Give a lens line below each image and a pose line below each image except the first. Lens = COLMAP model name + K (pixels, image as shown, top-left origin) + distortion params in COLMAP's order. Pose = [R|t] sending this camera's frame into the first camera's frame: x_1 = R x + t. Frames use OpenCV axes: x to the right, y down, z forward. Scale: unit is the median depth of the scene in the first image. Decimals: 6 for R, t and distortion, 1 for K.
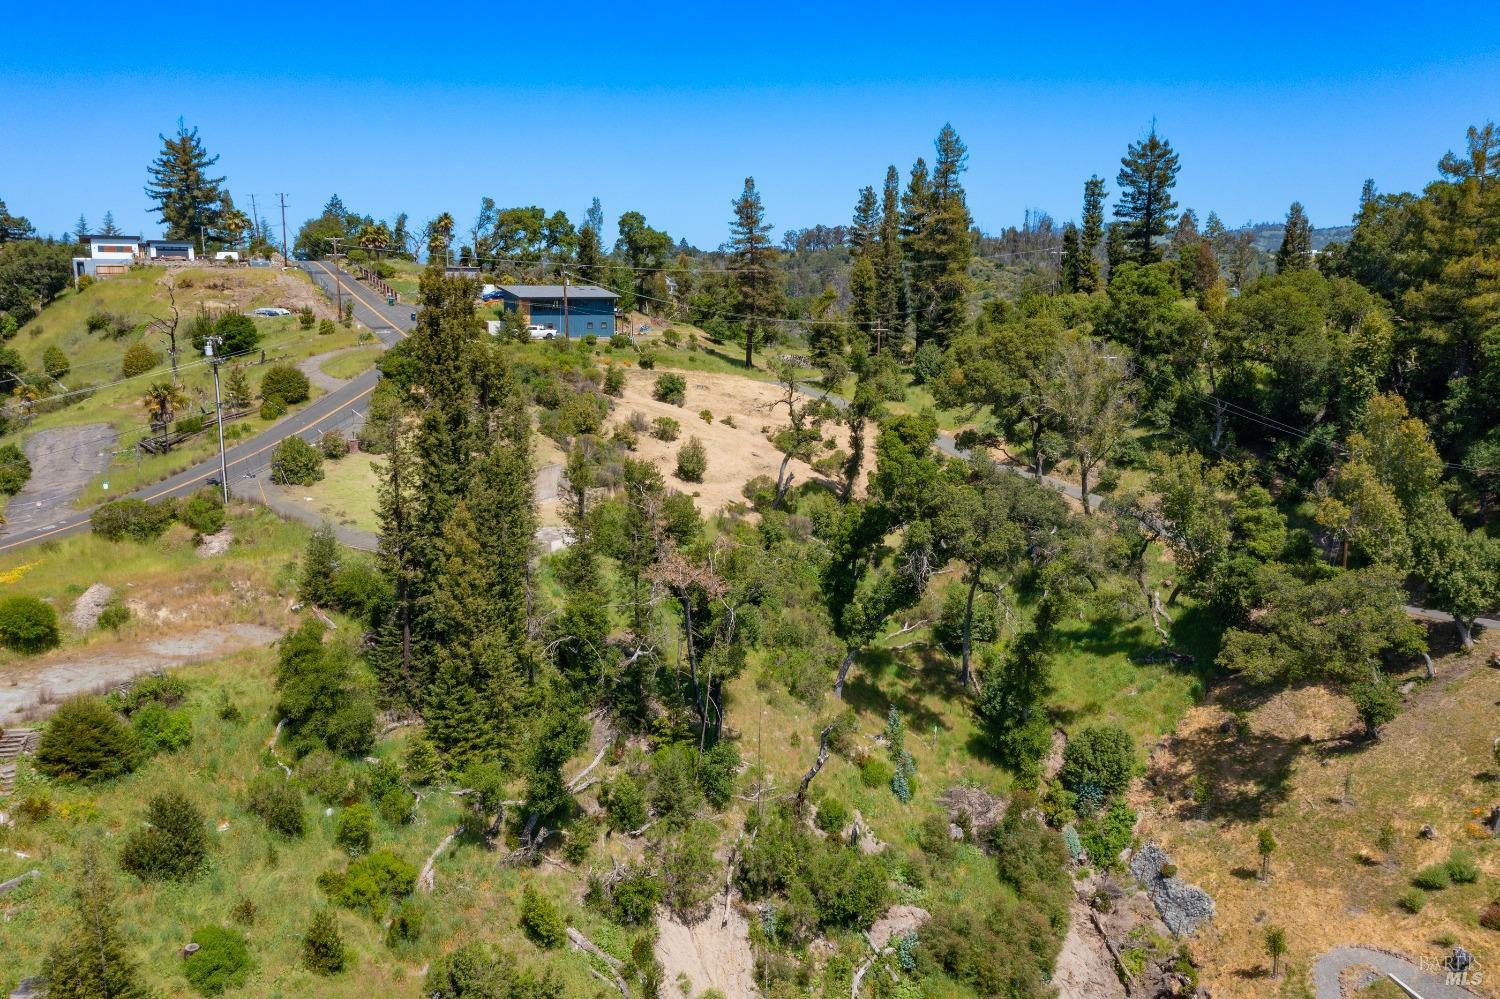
lens RADIAL K [[1194.2, 0, 749.3], [0, 1194.2, 501.1], [0, 0, 1]] dist [0.006406, 0.005216]
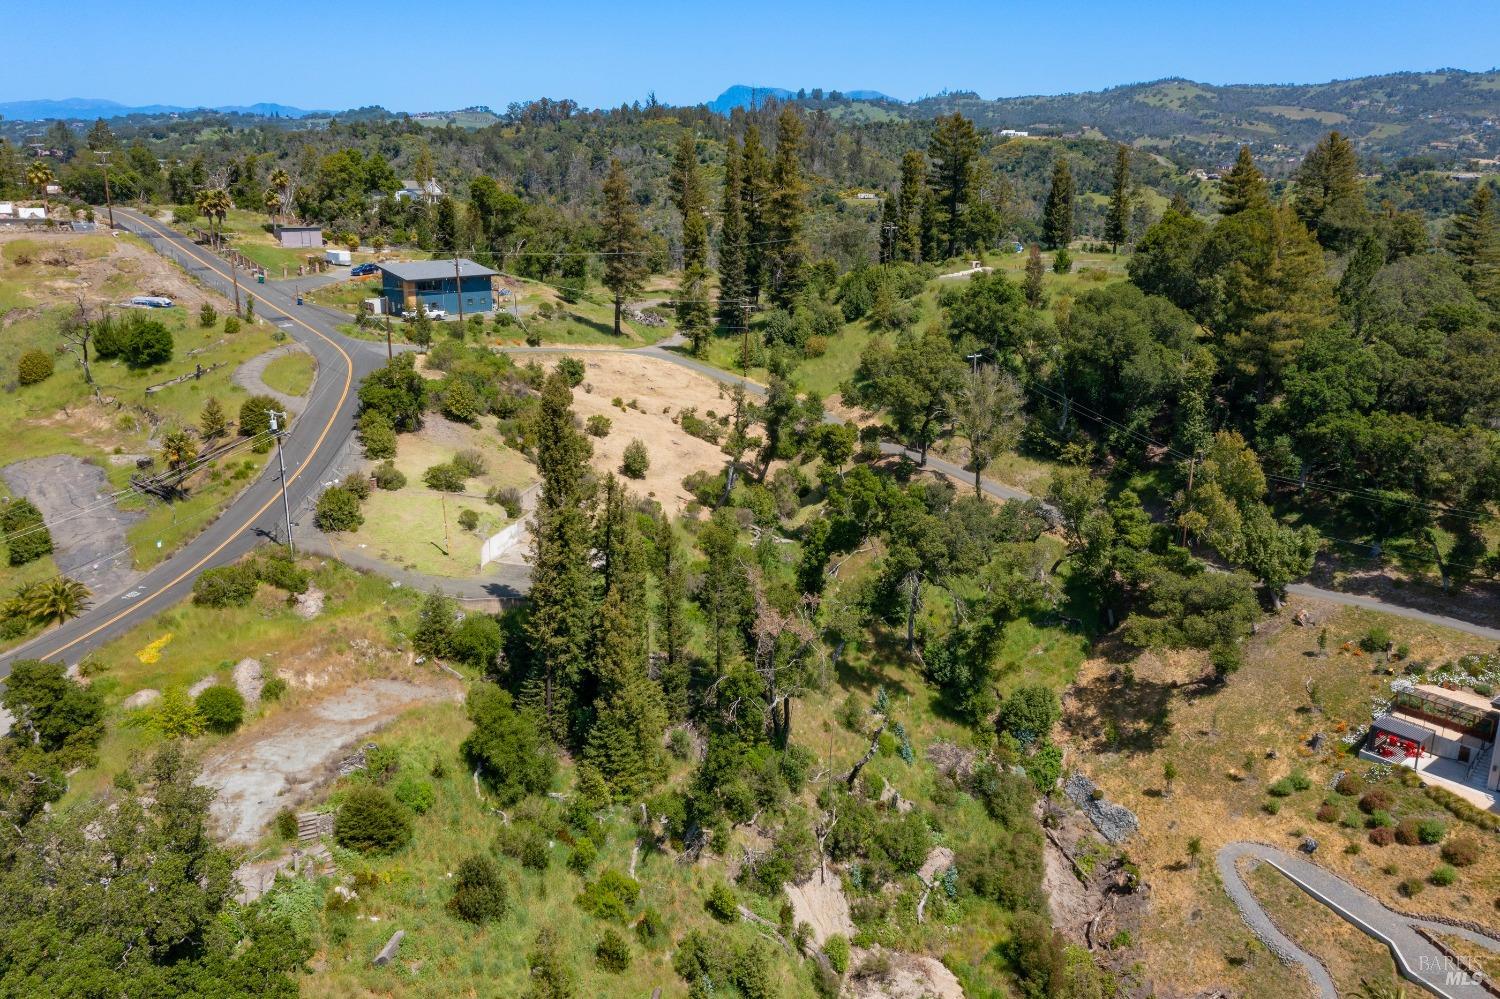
lens RADIAL K [[1194.2, 0, 748.3], [0, 1194.2, 497.4], [0, 0, 1]] dist [0.006406, 0.005216]
pose [[0.972073, -0.058585, 0.227250, -0.307060], [0.033590, 0.993102, 0.112342, -0.183559], [-0.232264, -0.101571, 0.967335, -0.189117]]
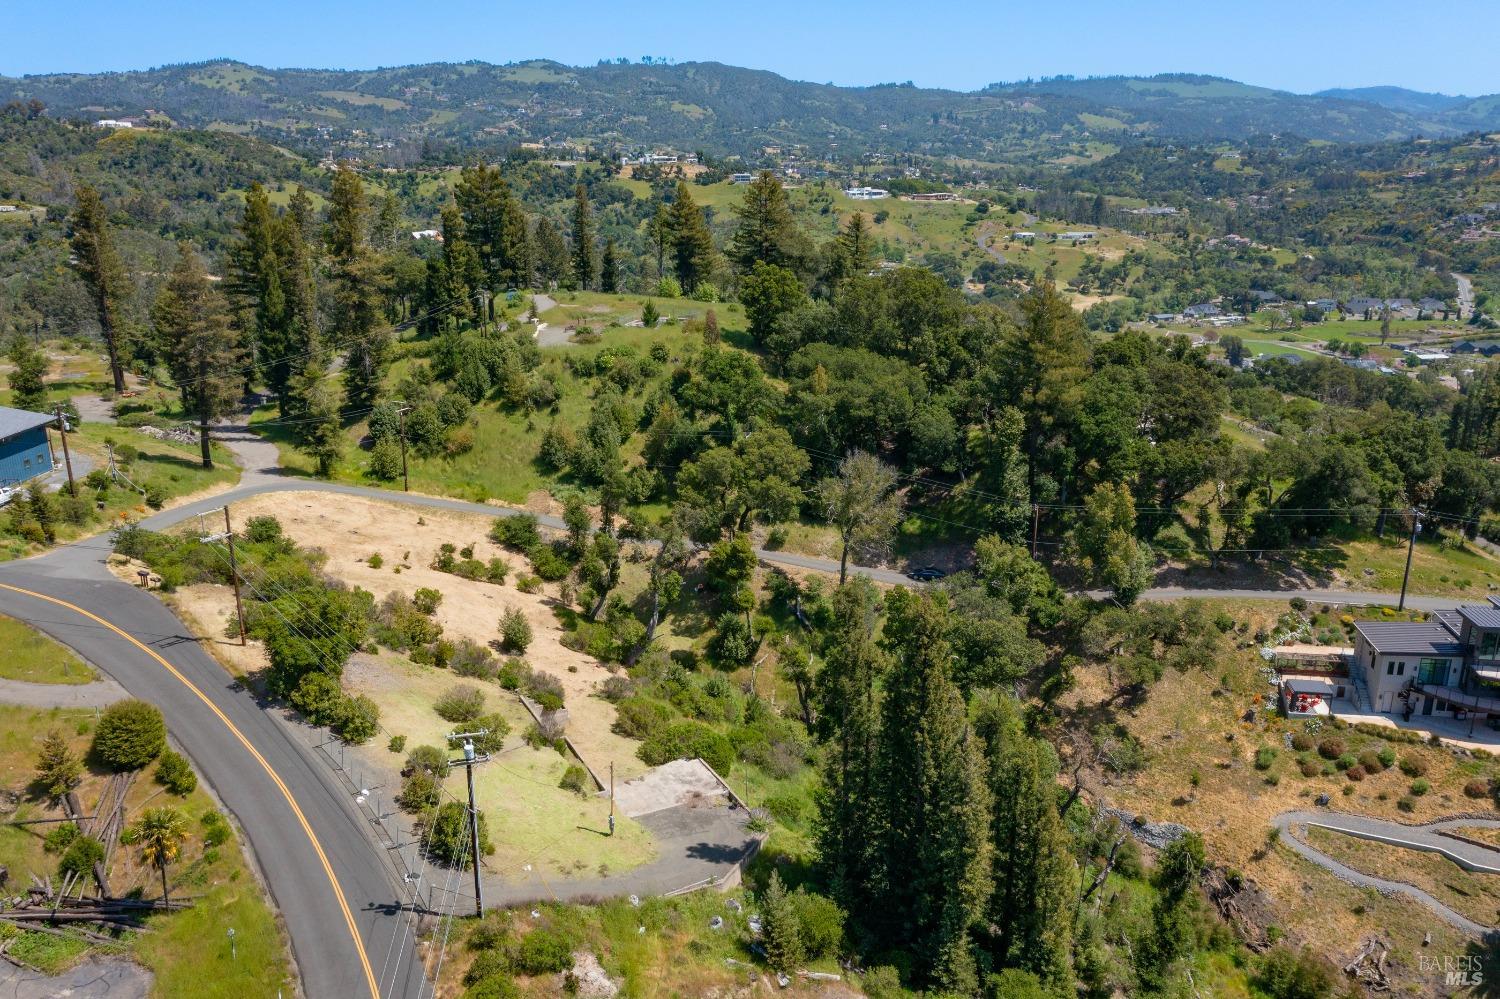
lens RADIAL K [[1194.2, 0, 746.6], [0, 1194.2, 495.1], [0, 0, 1]] dist [0.006406, 0.005216]
pose [[0.568965, -0.236592, 0.787593, -0.987710], [0.142003, 0.971600, 0.189283, -0.435643], [-0.810009, 0.004145, 0.586403, 0.456411]]
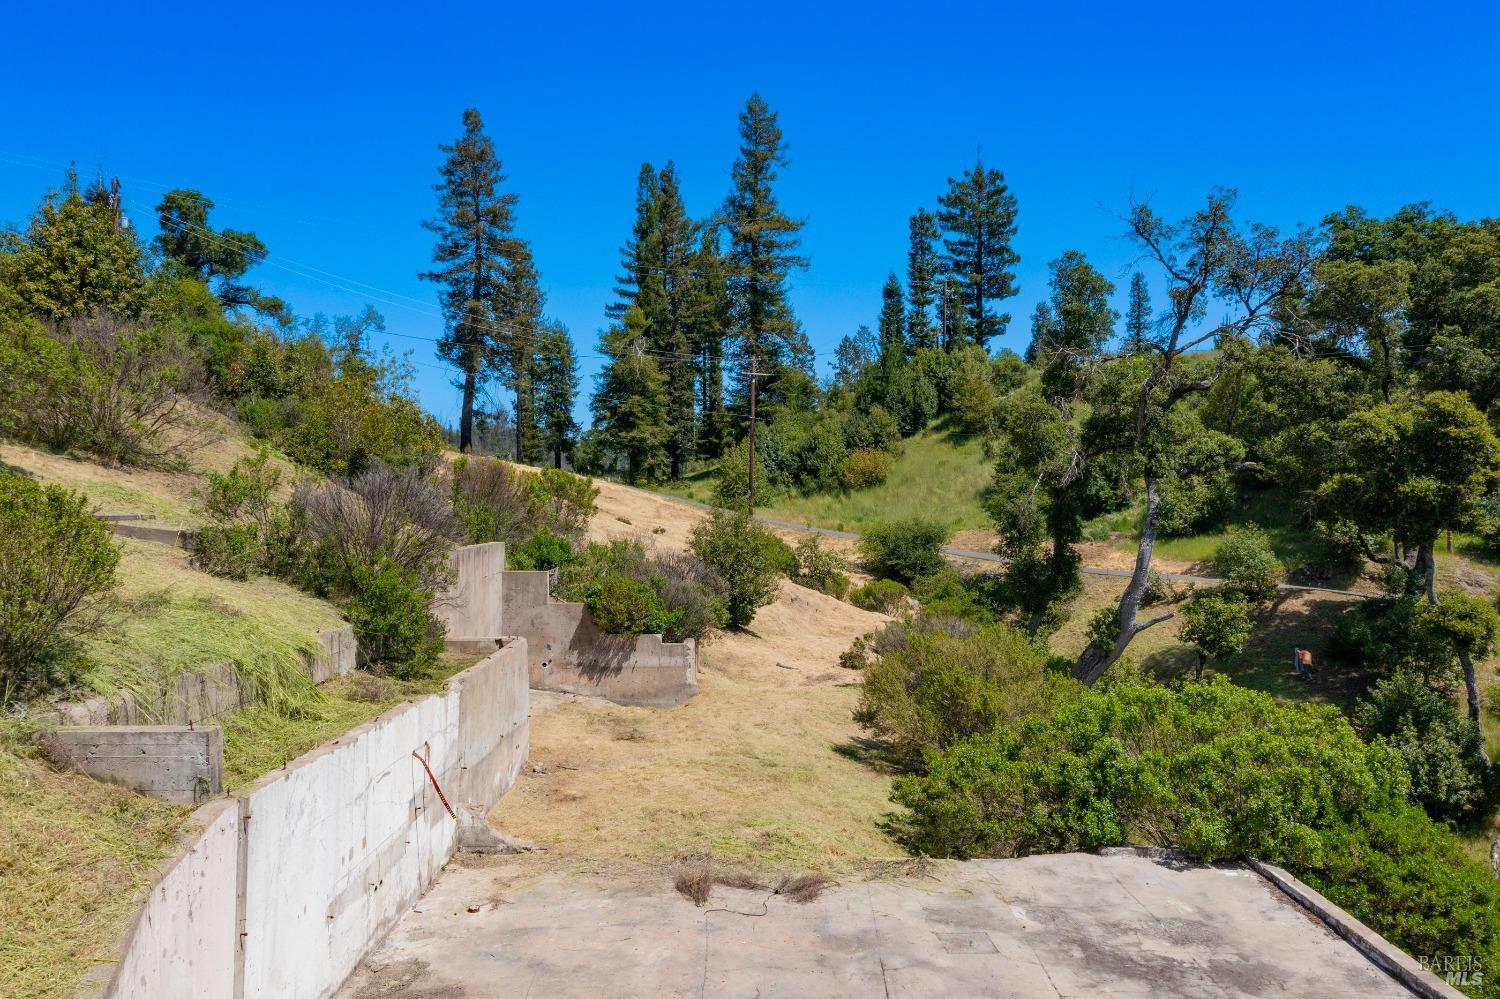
lens RADIAL K [[1194.2, 0, 749.1], [0, 1194.2, 498.0], [0, 0, 1]] dist [0.006406, 0.005216]
pose [[0.886816, 0.004318, 0.462103, -0.297016], [0.076517, 0.984782, -0.156044, -0.001381], [-0.455745, 0.173741, 0.872989, 1.057257]]
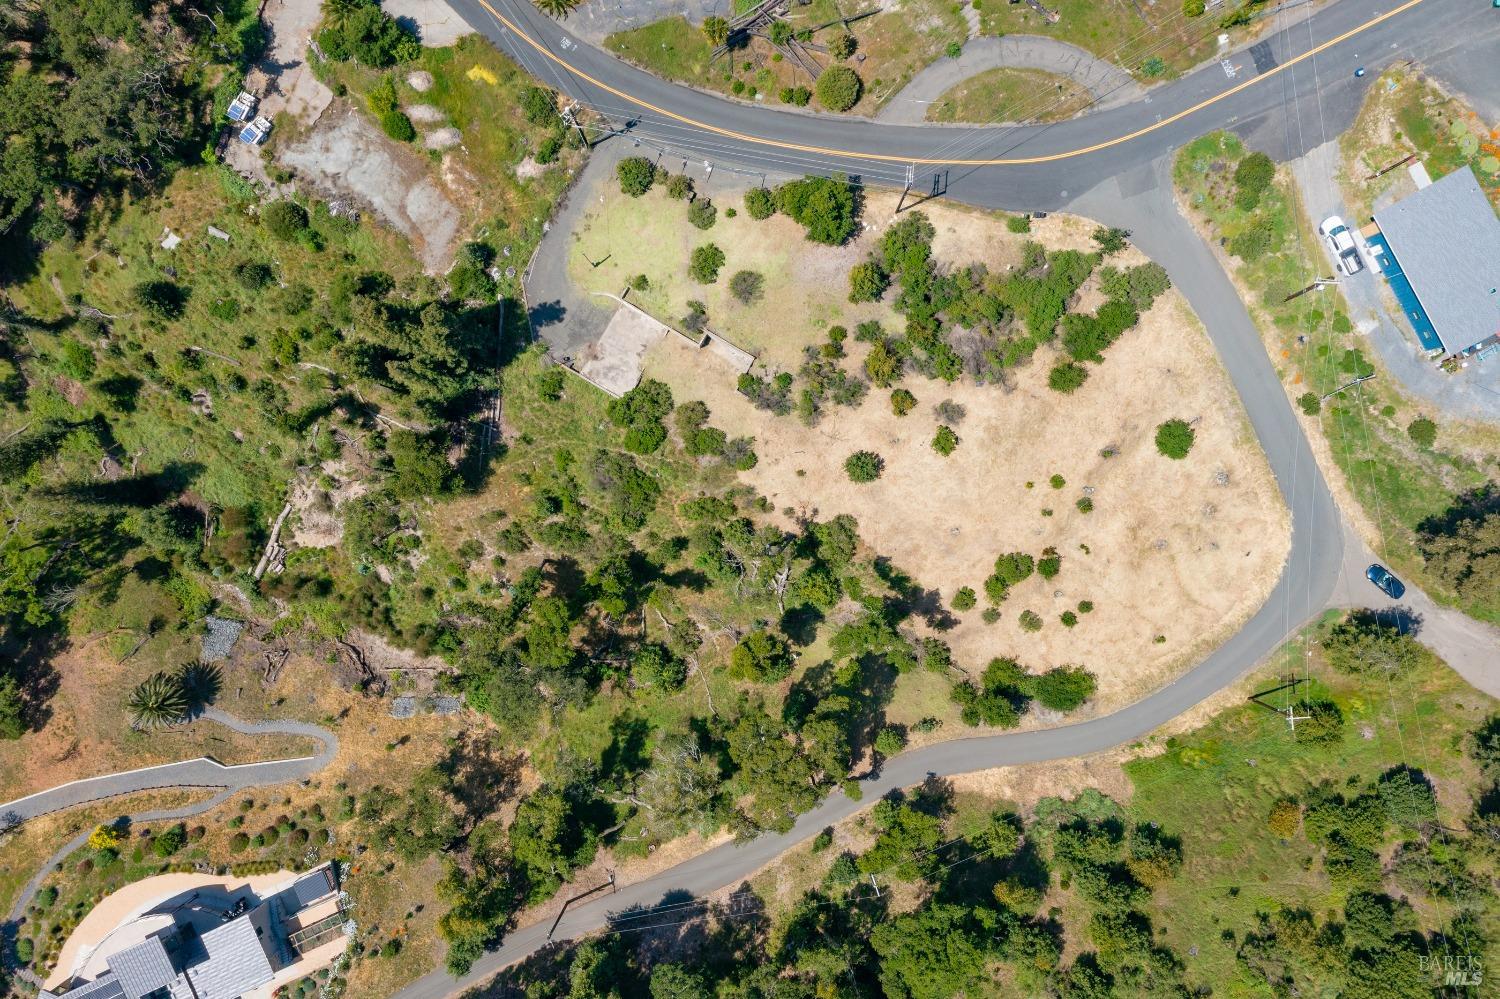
lens RADIAL K [[1194.2, 0, 755.1], [0, 1194.2, 505.5], [0, 0, 1]] dist [0.006406, 0.005216]
pose [[-0.042243, 0.999100, -0.003752, -0.009878], [-0.170653, -0.003515, 0.985325, -1.631425], [0.984425, 0.042264, 0.170648, 1.085444]]
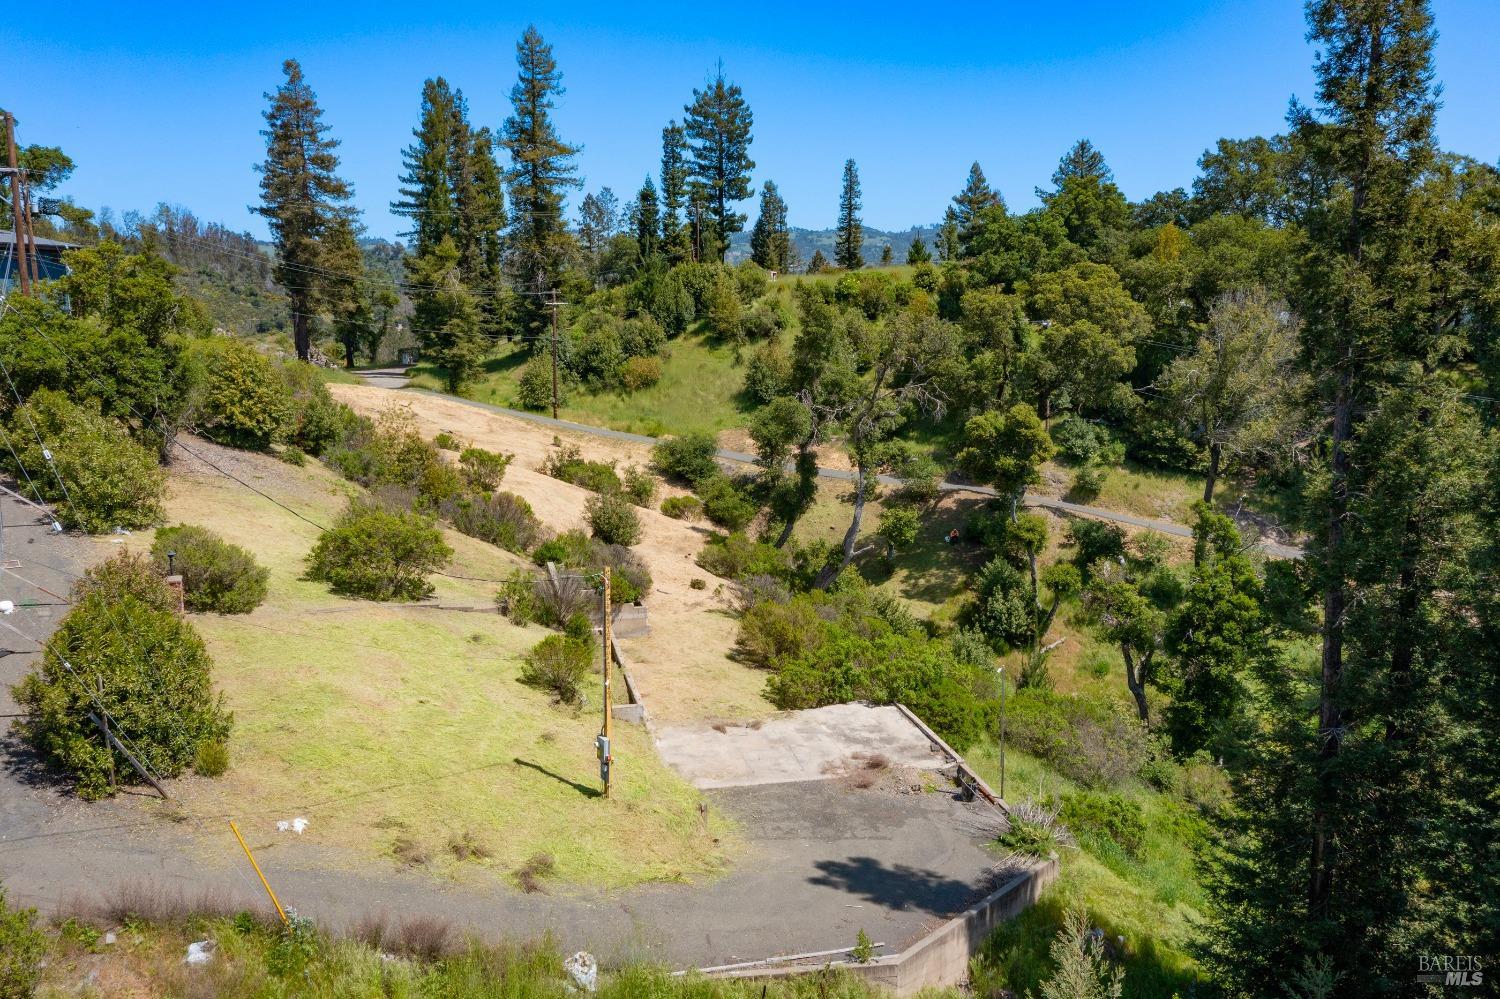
lens RADIAL K [[1194.2, 0, 750.7], [0, 1194.2, 493.2], [0, 0, 1]] dist [0.006406, 0.005216]
pose [[0.753737, -0.102039, 0.649206, -0.521923], [0.113230, 0.993263, 0.024654, -0.079791], [-0.647348, 0.054927, 0.760213, 0.830668]]
